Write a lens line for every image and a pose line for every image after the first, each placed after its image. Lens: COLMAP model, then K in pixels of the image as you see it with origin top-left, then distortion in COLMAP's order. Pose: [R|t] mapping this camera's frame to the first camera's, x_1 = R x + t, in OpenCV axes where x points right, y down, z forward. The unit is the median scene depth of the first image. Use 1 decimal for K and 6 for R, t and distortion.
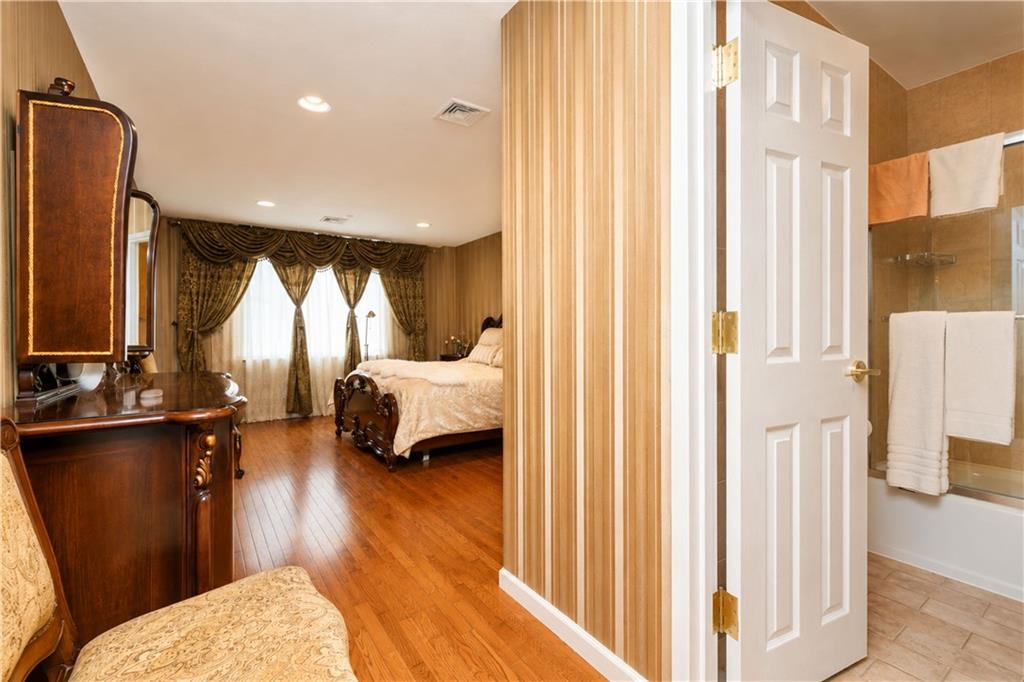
lens RADIAL K [[451.0, 0, 509.5], [0, 451.0, 336.8], [0, 0, 1]] dist [0.000086, -0.000011]
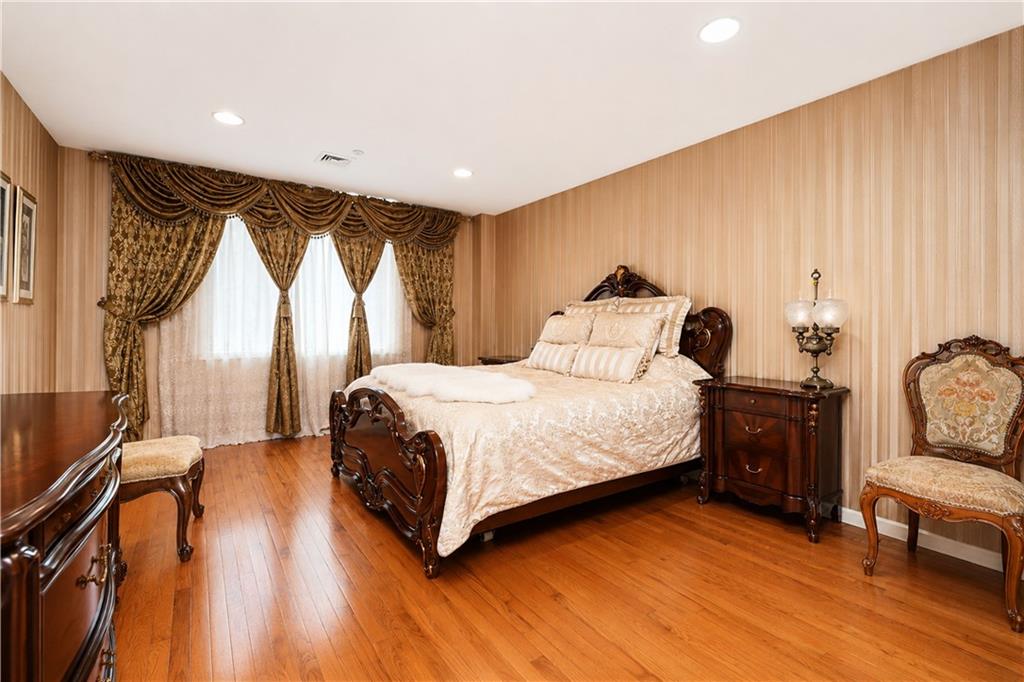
lens RADIAL K [[451.0, 0, 515.6], [0, 451.0, 339.8], [0, 0, 1]] dist [0.000086, -0.000011]
pose [[0.999716, 0.021759, 0.009707, -0.103674], [-0.021830, 0.999735, 0.007257, 0.005230], [-0.009547, -0.007467, 0.999927, 0.278514]]
